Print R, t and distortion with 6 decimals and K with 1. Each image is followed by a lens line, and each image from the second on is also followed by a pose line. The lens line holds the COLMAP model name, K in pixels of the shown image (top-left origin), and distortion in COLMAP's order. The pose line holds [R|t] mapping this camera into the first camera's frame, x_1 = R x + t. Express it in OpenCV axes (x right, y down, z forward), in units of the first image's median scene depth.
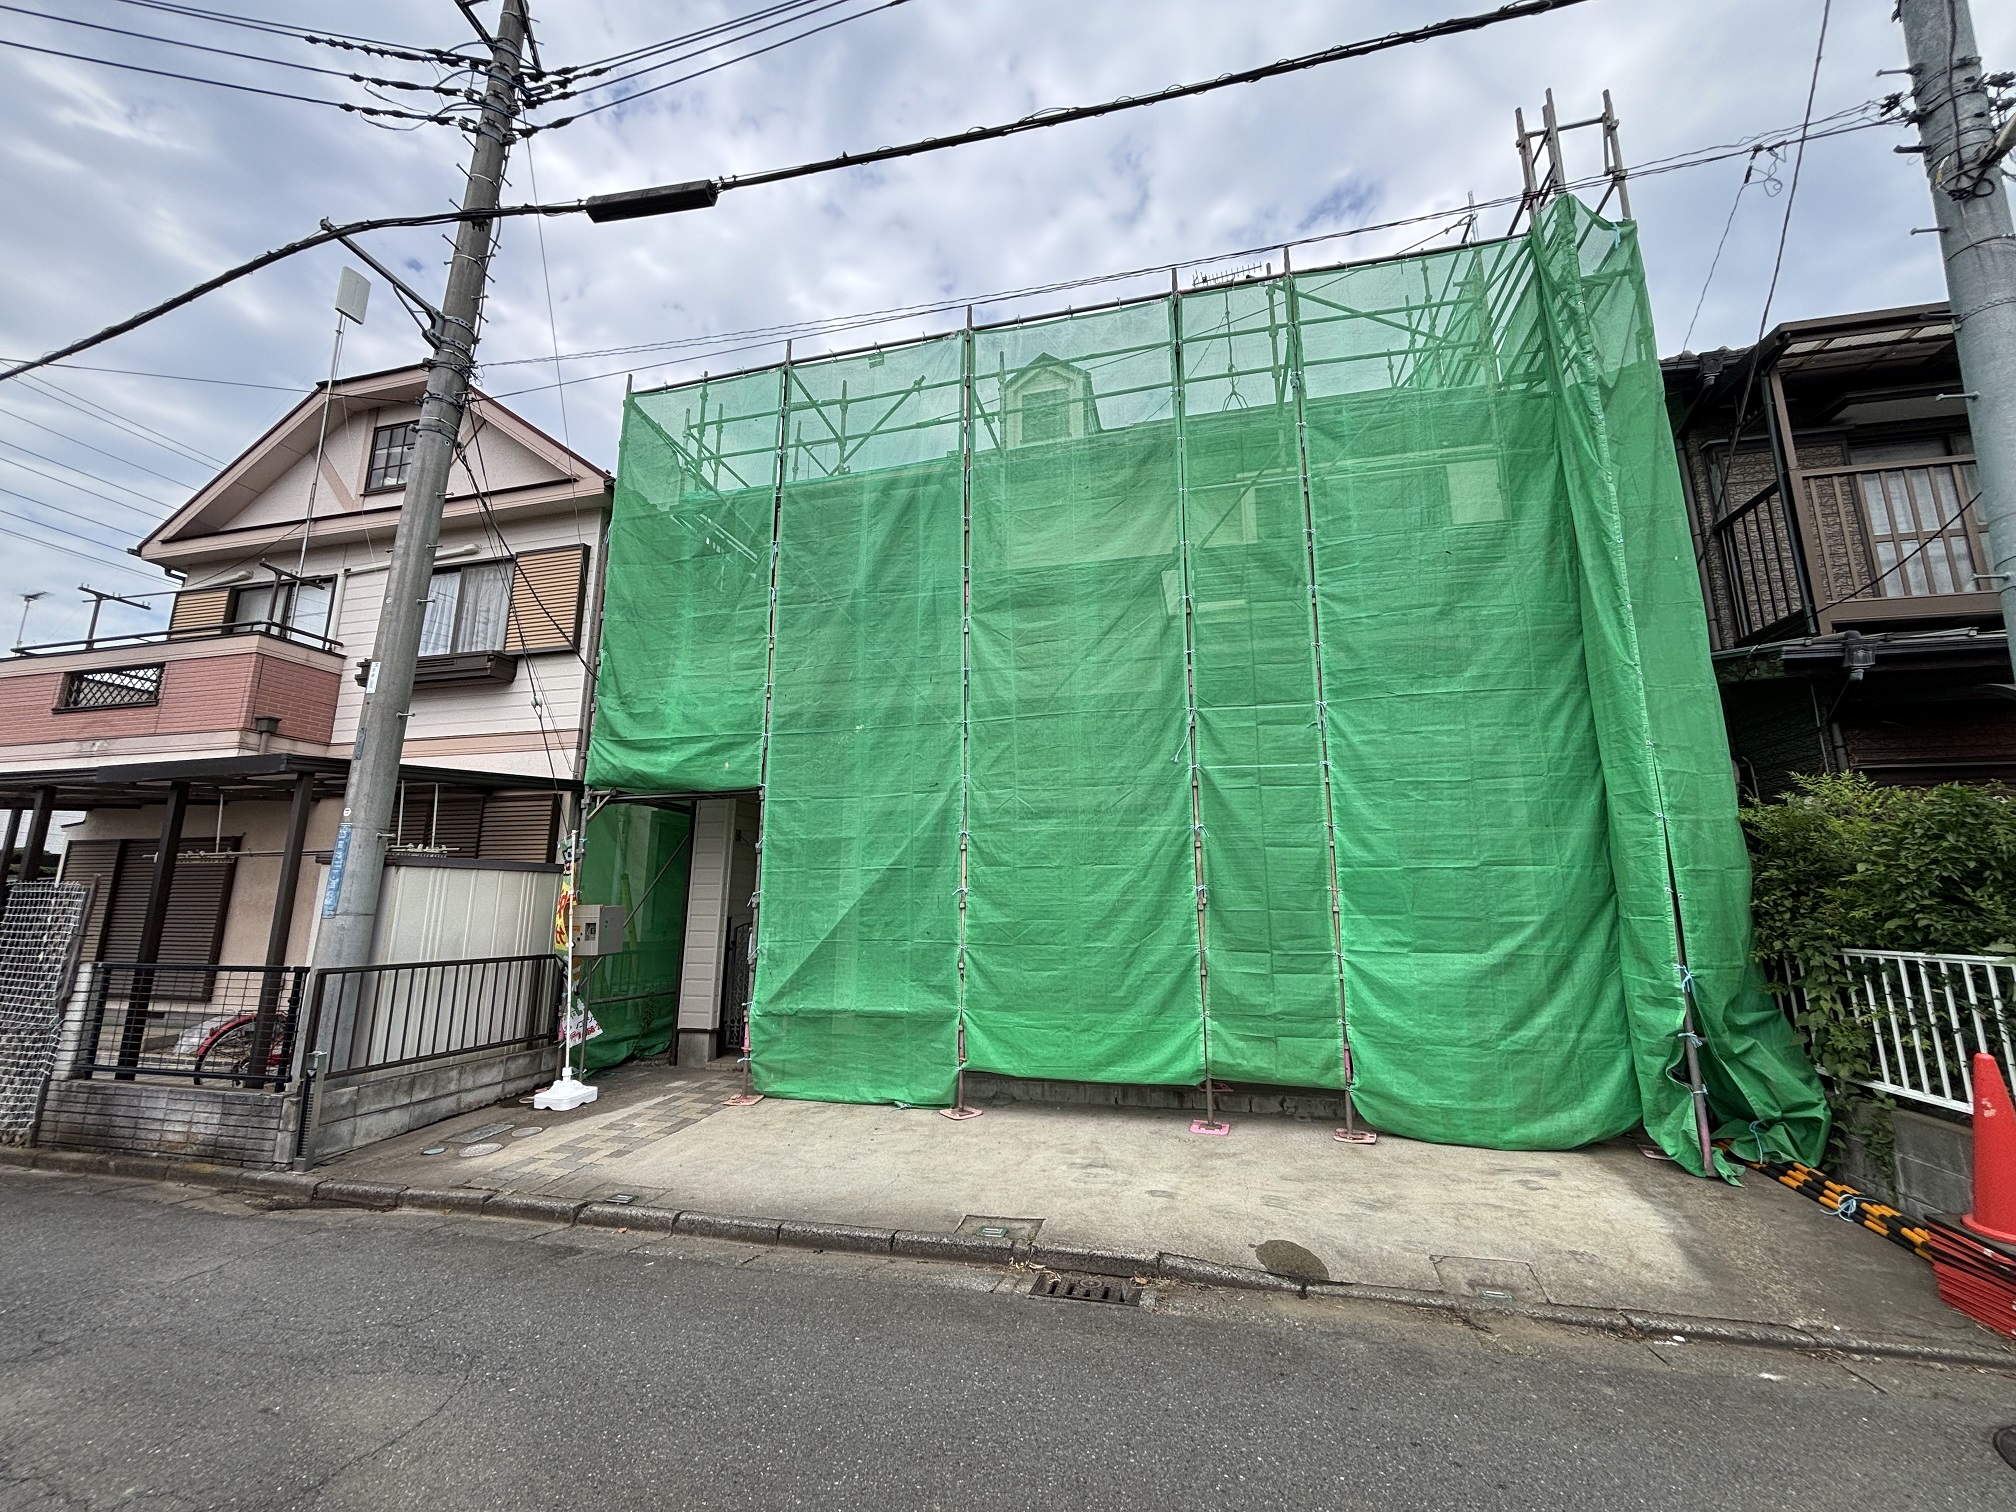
lens RADIAL K [[814.0, 0, 1002.1], [0, 814.0, 752.7], [0, 0, 1]] dist [-0.000519, 0.000469]
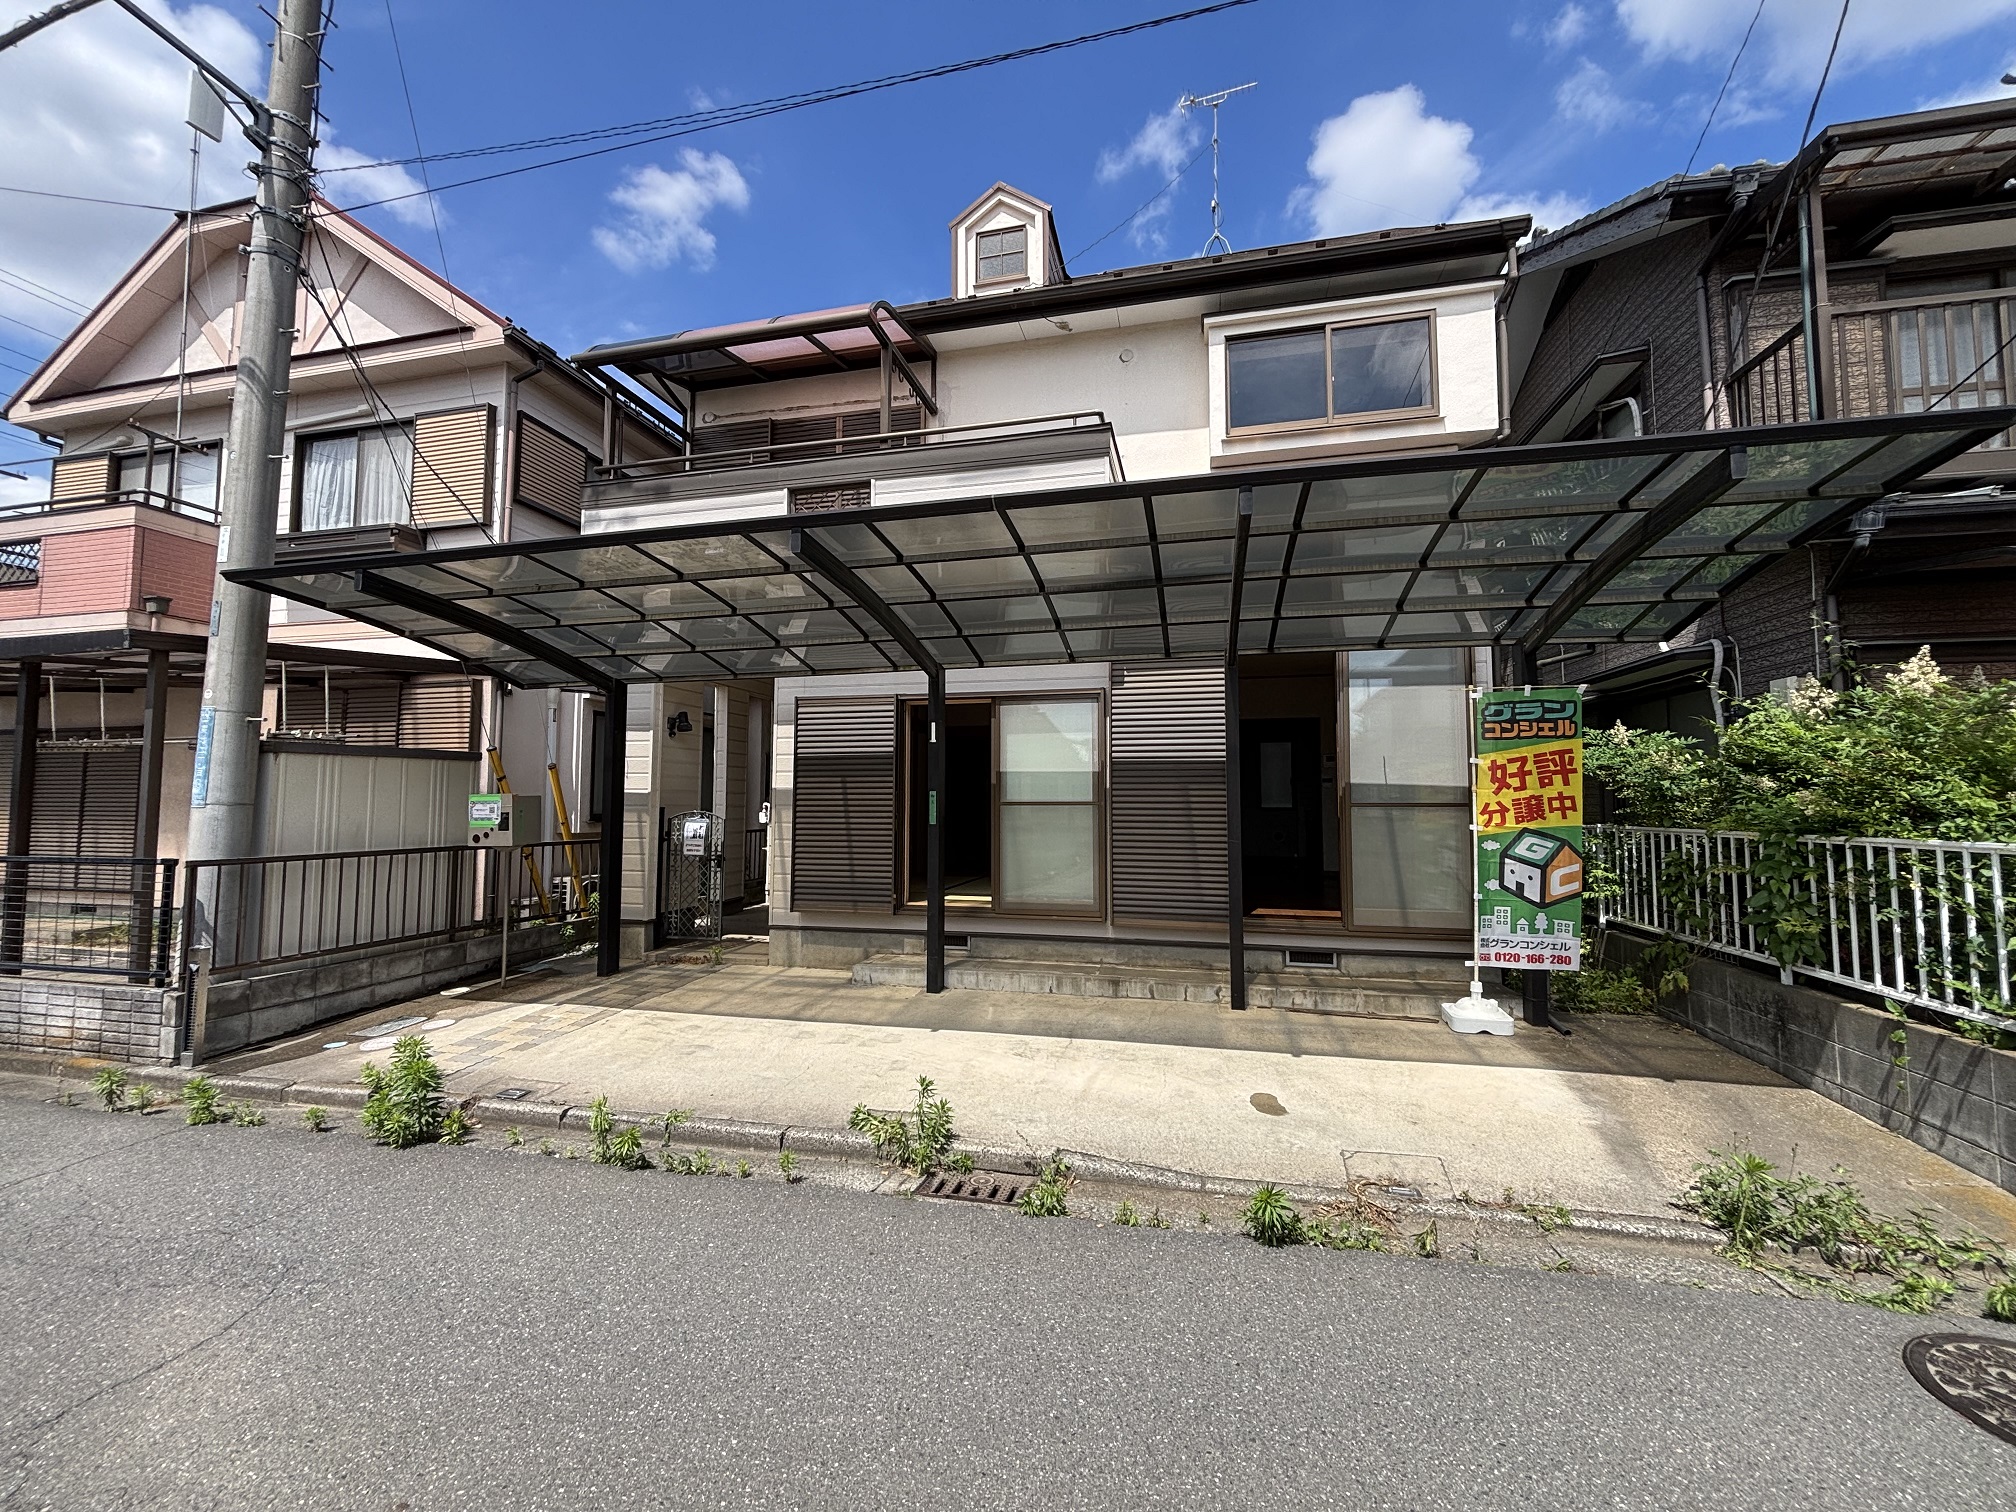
lens RADIAL K [[812.2, 0, 1001.5], [0, 812.2, 753.9], [0, 0, 1]] dist [0.000312, -0.000349]
pose [[0.999956, -0.000977, 0.009355, 0.072896], [-0.000234, 0.991698, 0.128586, 0.020738], [-0.009403, -0.128583, 0.991654, 0.072145]]
